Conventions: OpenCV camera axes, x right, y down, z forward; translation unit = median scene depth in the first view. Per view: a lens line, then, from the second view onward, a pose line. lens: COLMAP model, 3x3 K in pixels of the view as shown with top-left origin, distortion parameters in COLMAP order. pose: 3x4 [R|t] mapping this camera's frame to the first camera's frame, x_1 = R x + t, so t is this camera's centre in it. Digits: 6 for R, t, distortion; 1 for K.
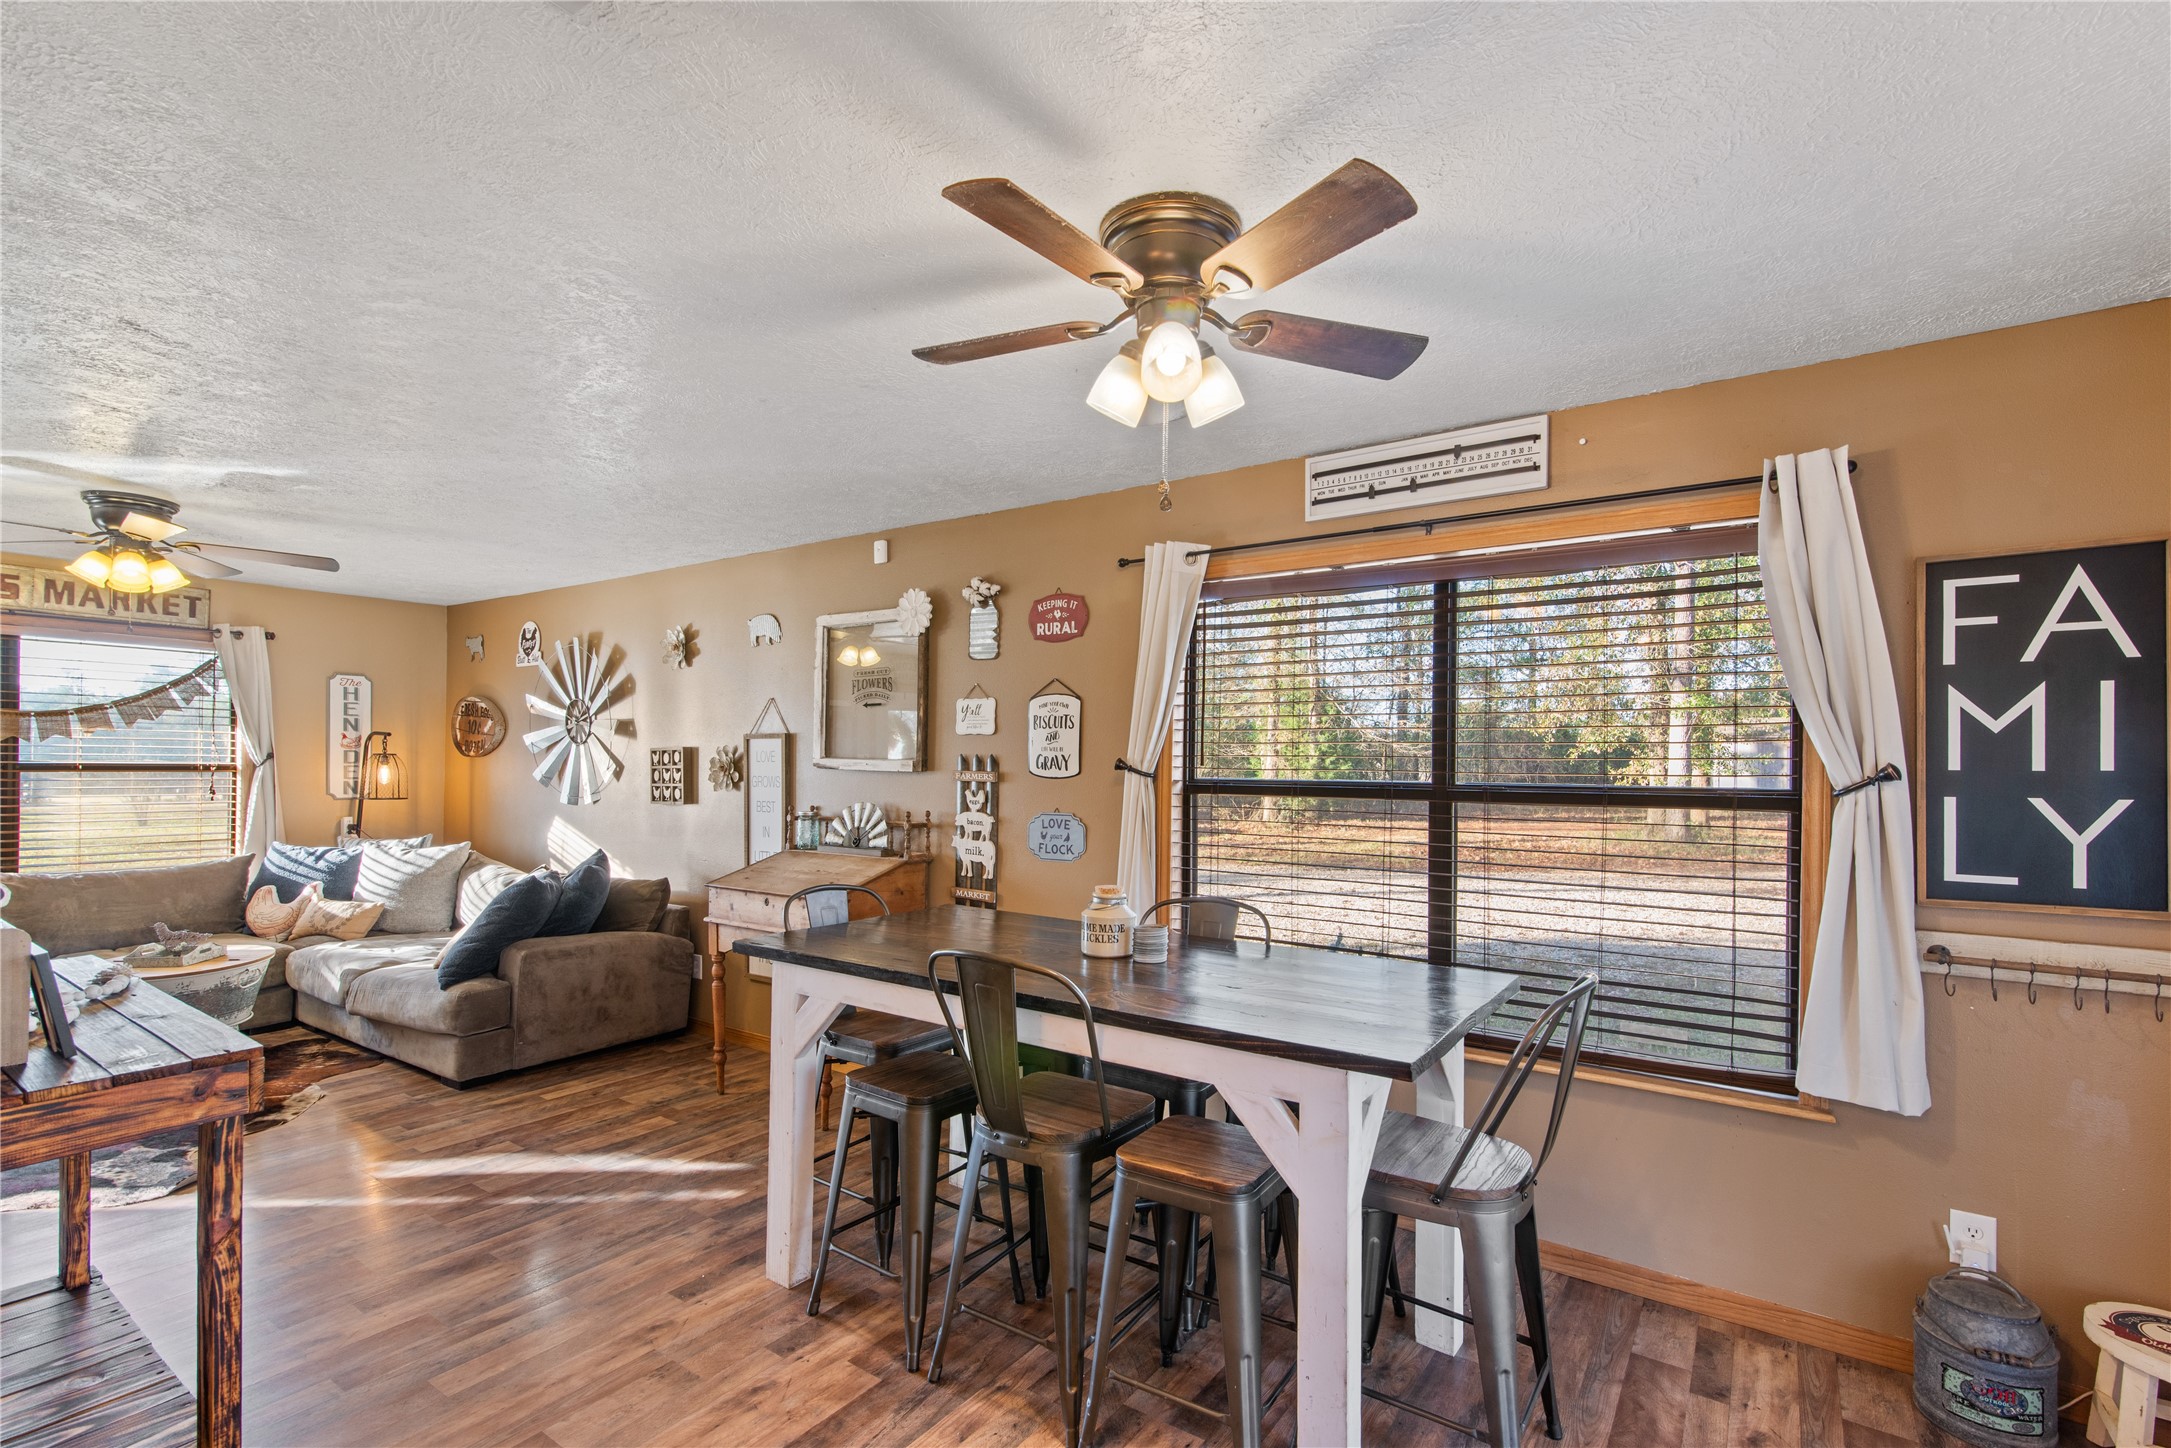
lens RADIAL K [[999.2, 0, 1103.4], [0, 999.2, 761.9], [0, 0, 1]] dist [0.019366, -0.002252]
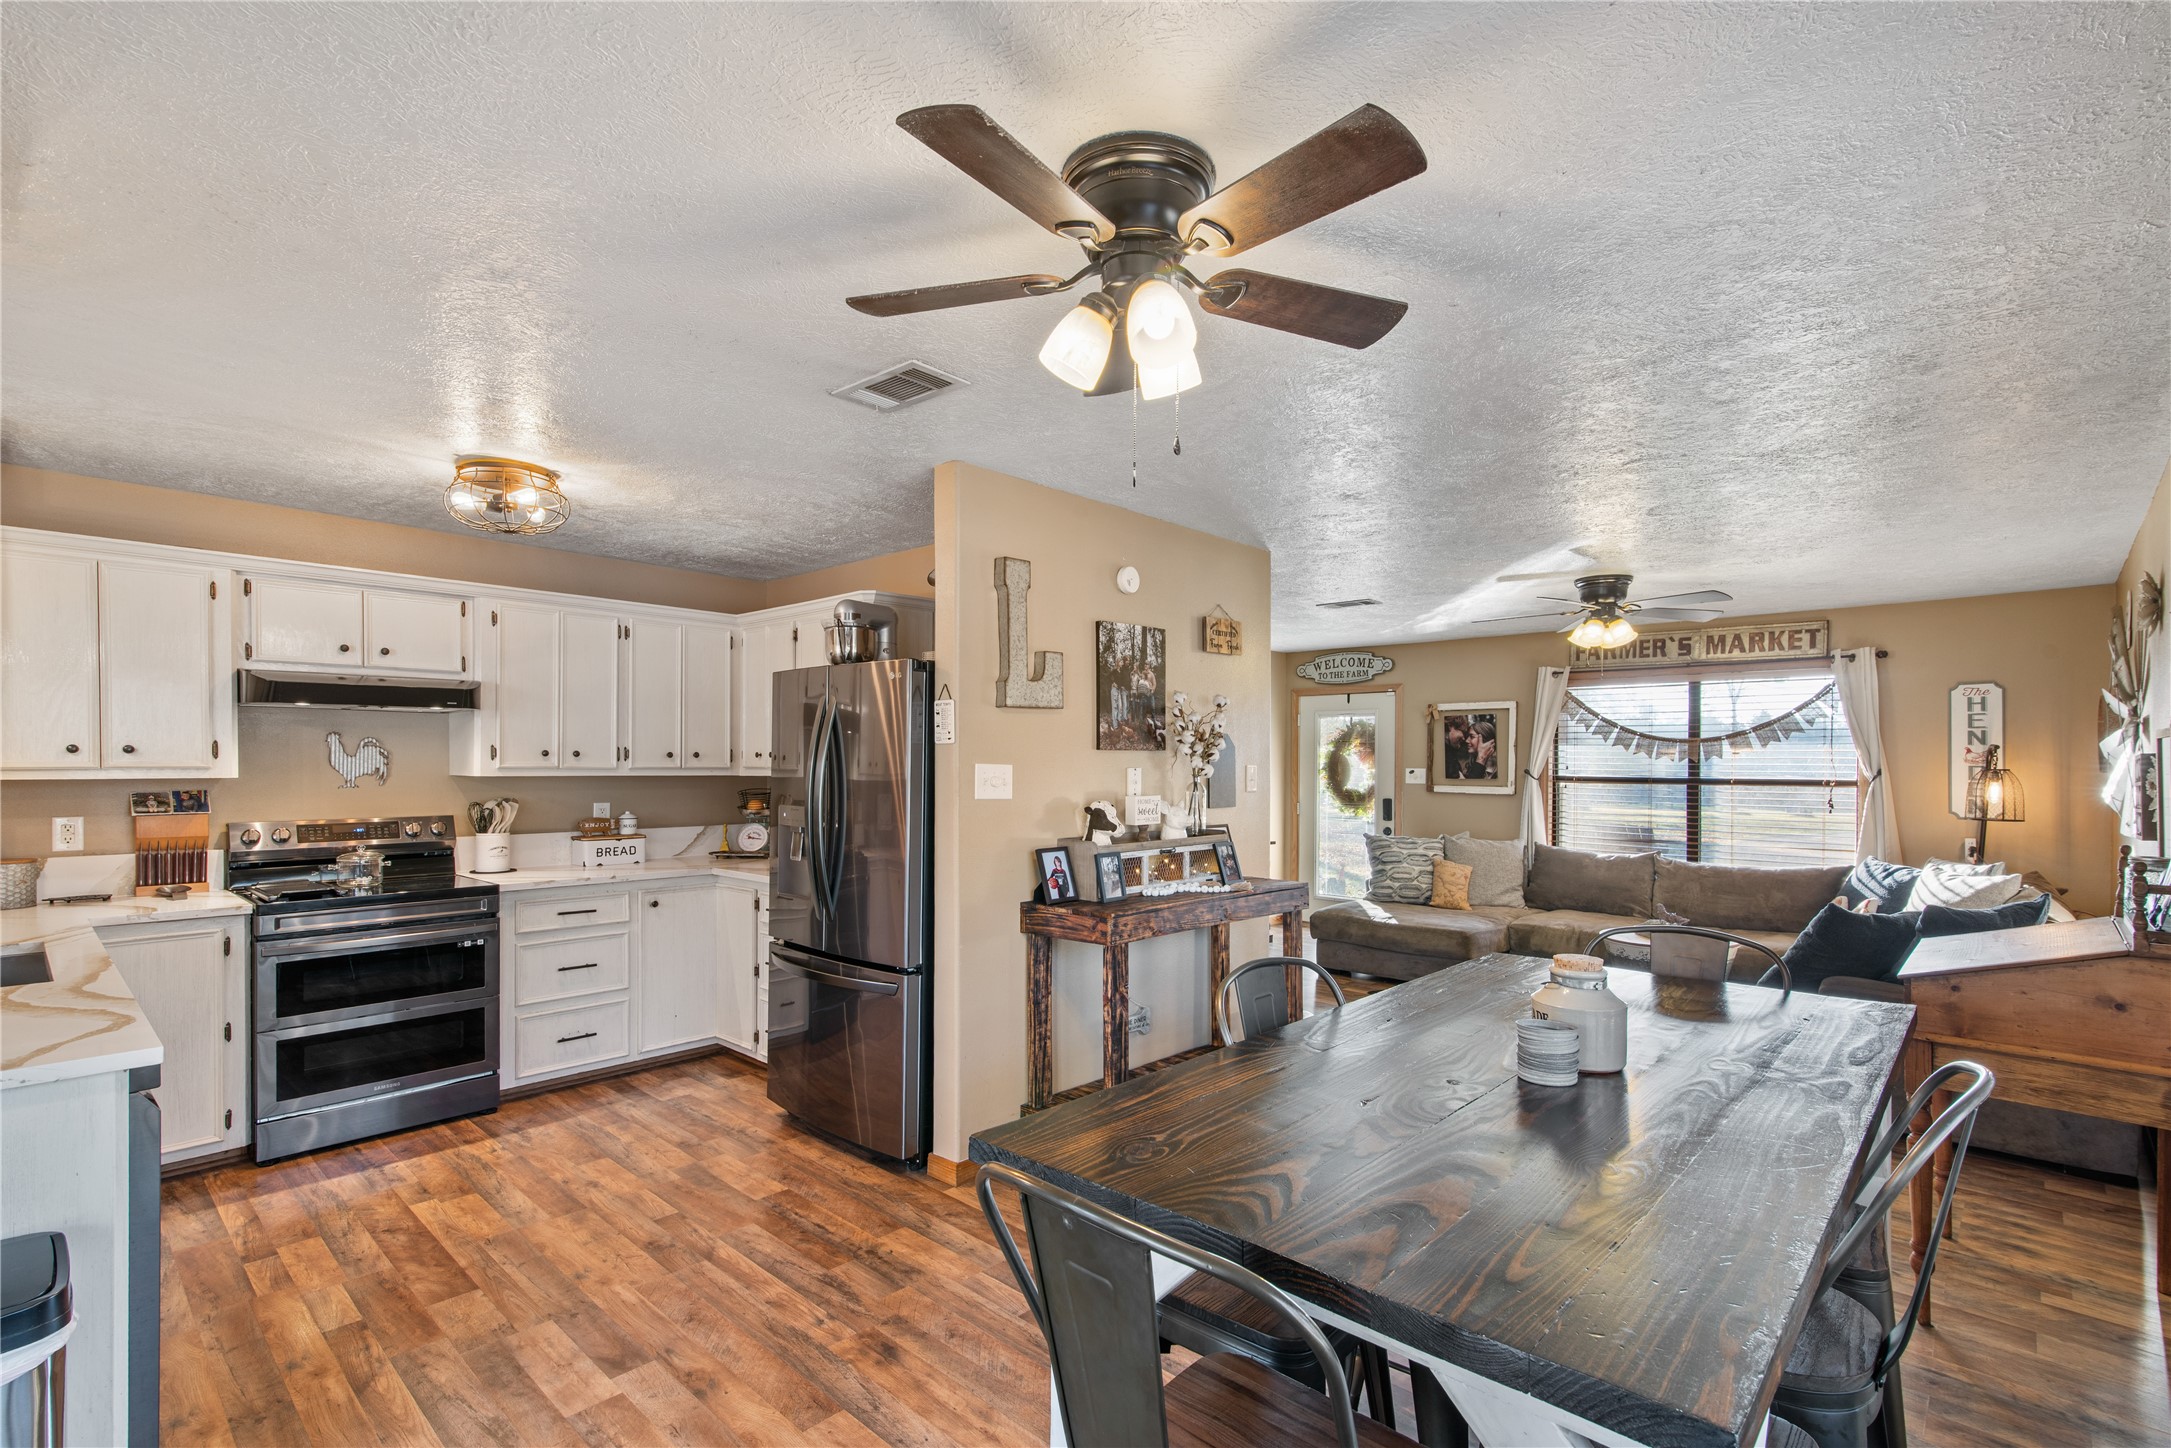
lens RADIAL K [[999.2, 0, 1070.6], [0, 999.2, 764.5], [0, 0, 1]] dist [0.019366, -0.002252]
pose [[-0.164201, -0.007873, -0.986395, 0.432476], [-0.002503, 0.999968, -0.007564, -0.005503], [0.986424, 0.001227, -0.164216, 0.497368]]
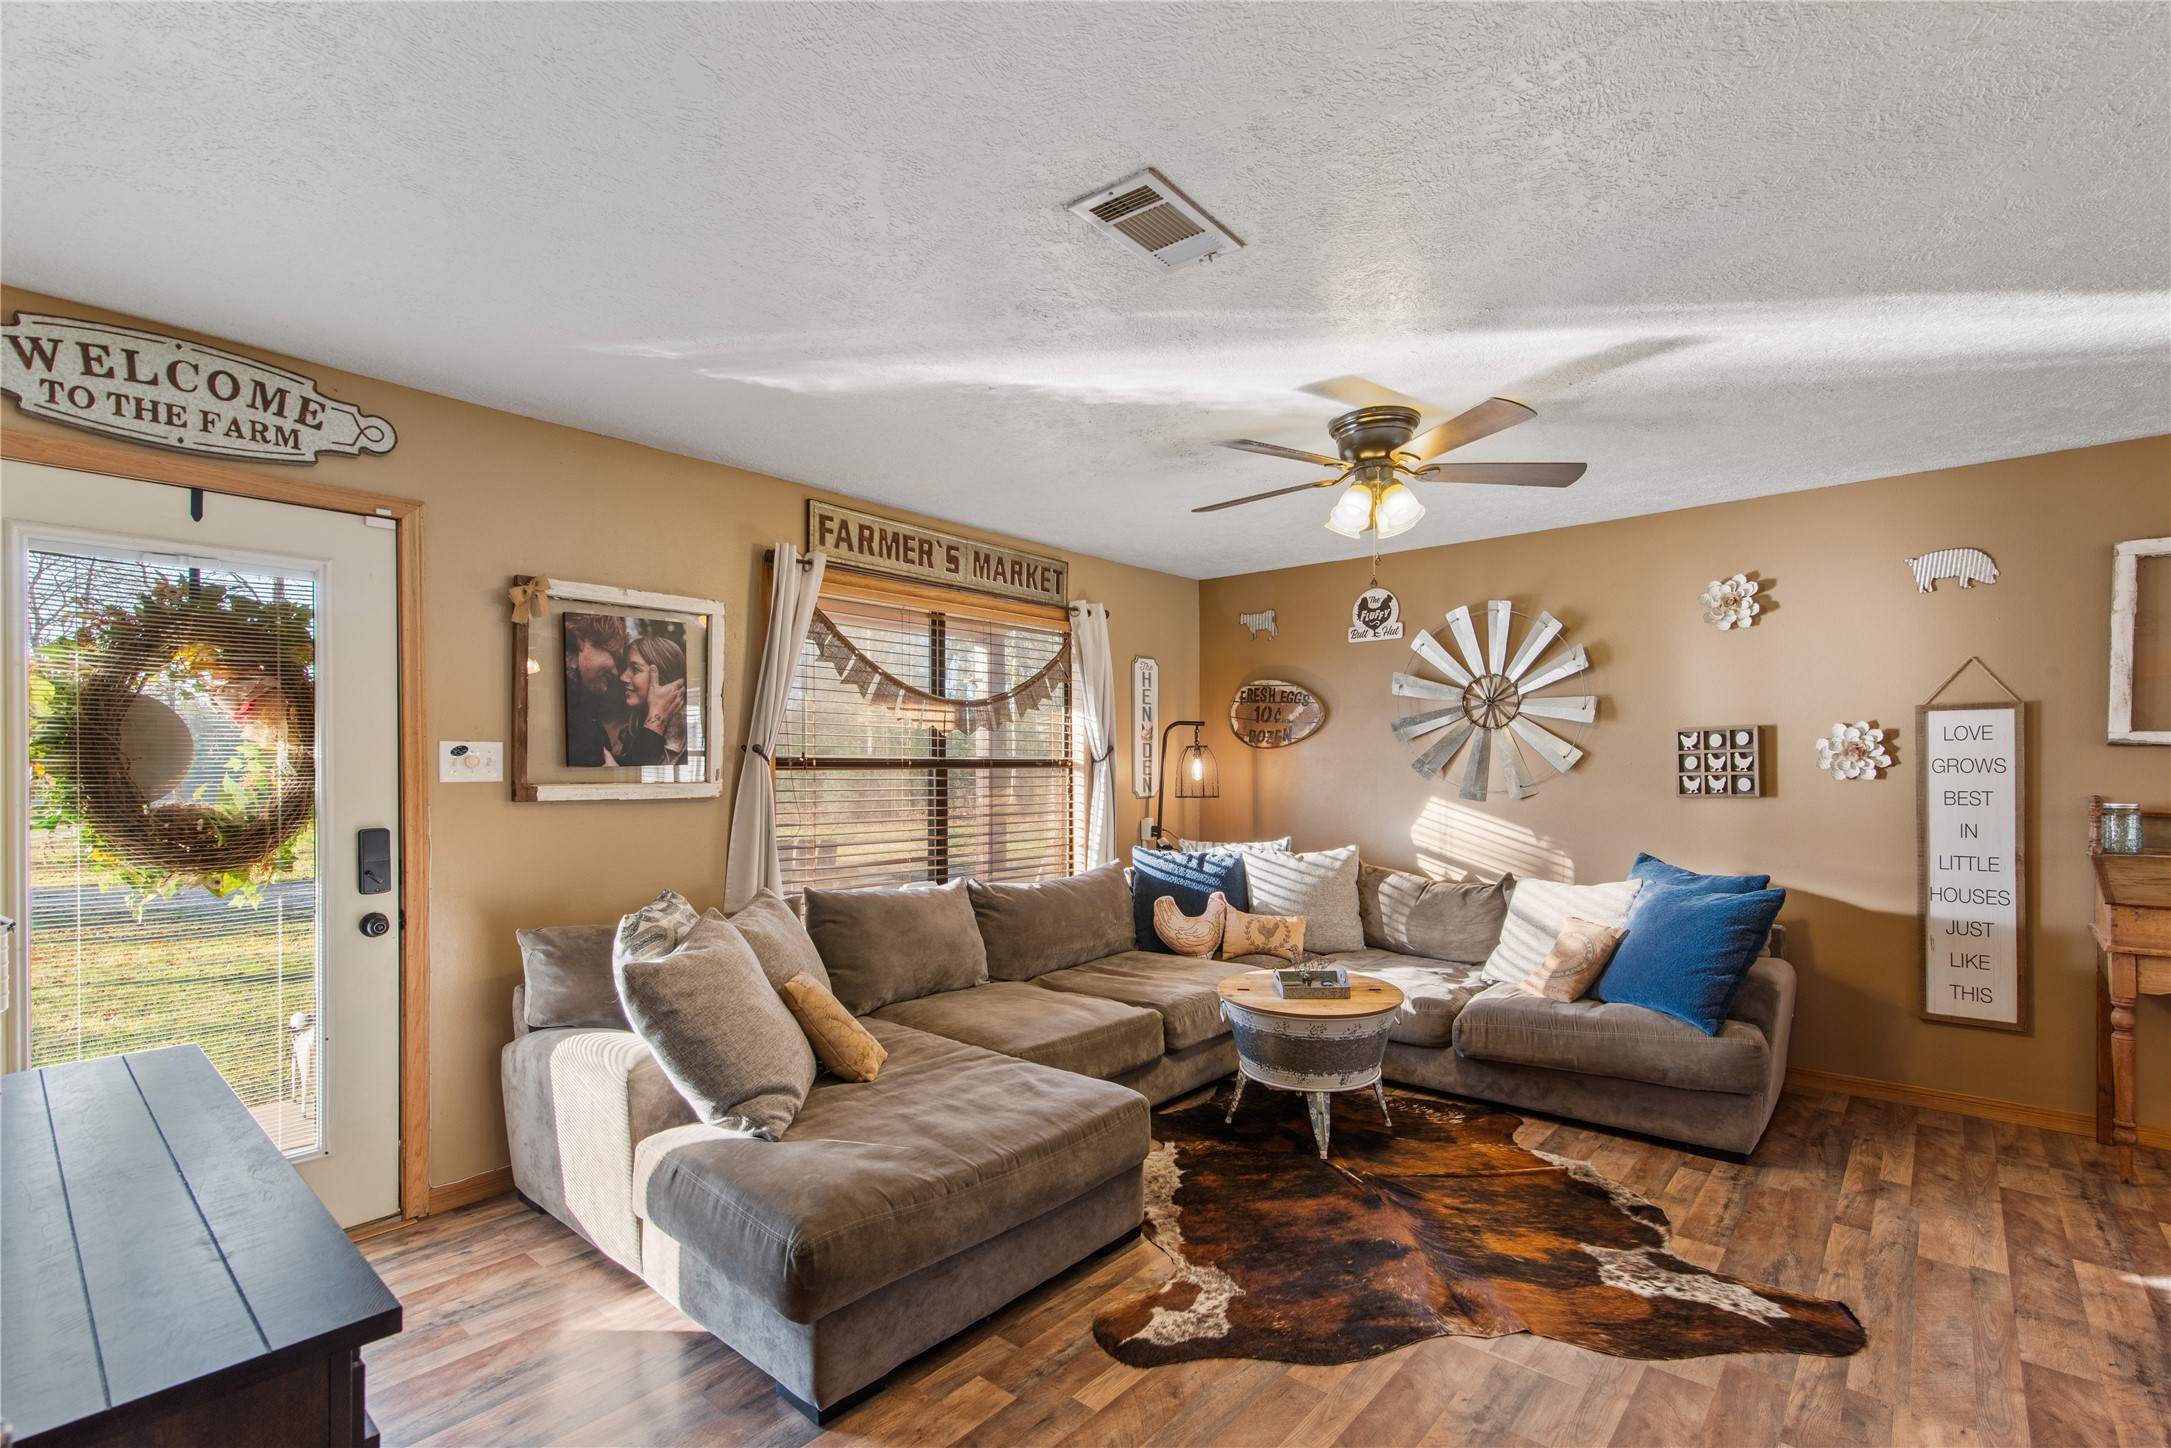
lens RADIAL K [[999.2, 0, 1097.1], [0, 999.2, 761.3], [0, 0, 1]] dist [0.019366, -0.002252]
pose [[0.995144, -0.015076, -0.097269, -1.029411], [0.015056, 0.999886, -0.000934, 0.007552], [0.097272, -0.000535, 0.995258, 0.171759]]
